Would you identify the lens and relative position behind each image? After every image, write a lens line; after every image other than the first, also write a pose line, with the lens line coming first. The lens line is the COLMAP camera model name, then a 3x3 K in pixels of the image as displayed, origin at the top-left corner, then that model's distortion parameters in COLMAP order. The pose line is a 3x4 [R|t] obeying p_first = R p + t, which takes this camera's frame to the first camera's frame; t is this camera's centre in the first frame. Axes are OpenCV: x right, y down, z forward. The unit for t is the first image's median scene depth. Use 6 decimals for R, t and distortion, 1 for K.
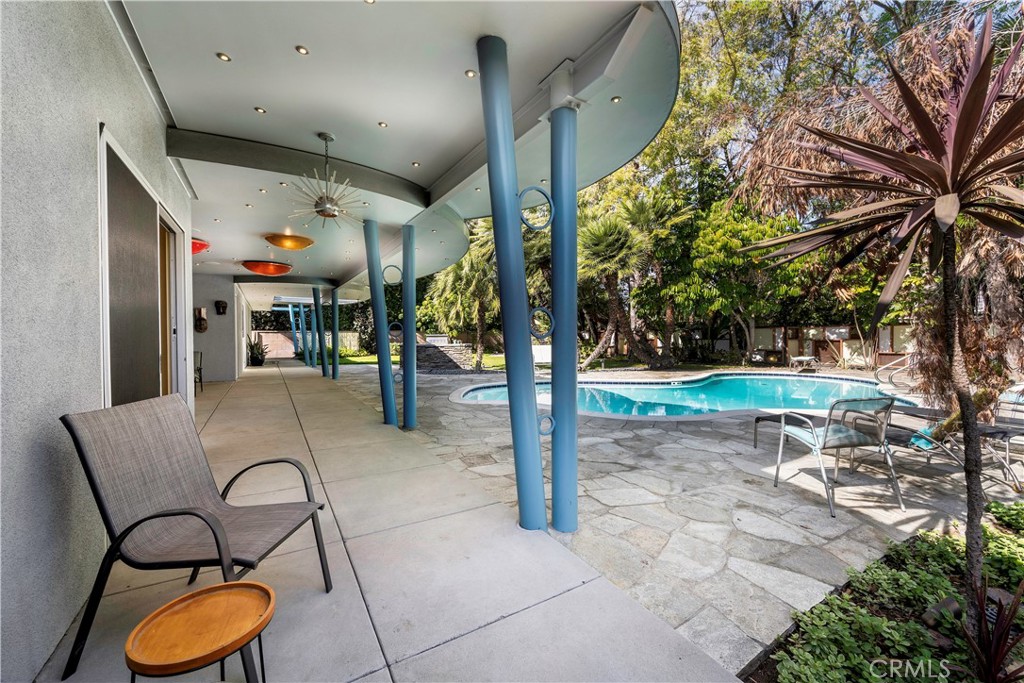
lens RADIAL K [[404.3, 0, 513.2], [0, 404.3, 339.3], [0, 0, 1]] dist [0.000432, 0.000013]
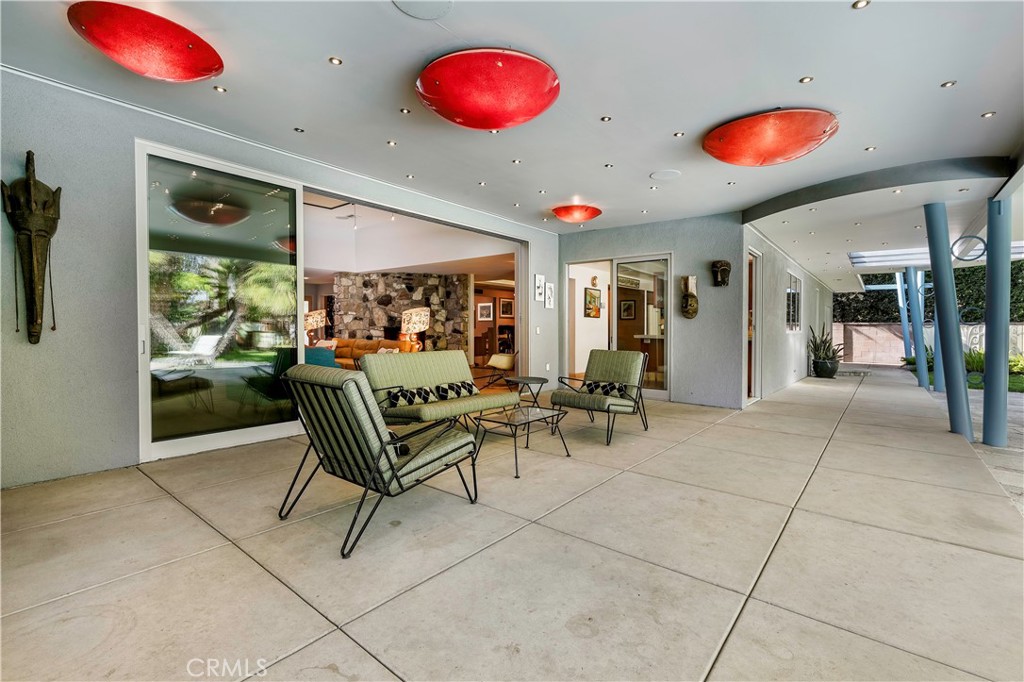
lens RADIAL K [[453.6, 0, 513.5], [0, 453.6, 340.9], [0, 0, 1]] dist [-0.001224, -0.000074]
pose [[0.329018, 0.013191, -0.944232, -0.142458], [-0.007236, 0.999908, 0.011447, 0.005709], [0.944296, 0.003066, 0.329083, 0.328686]]
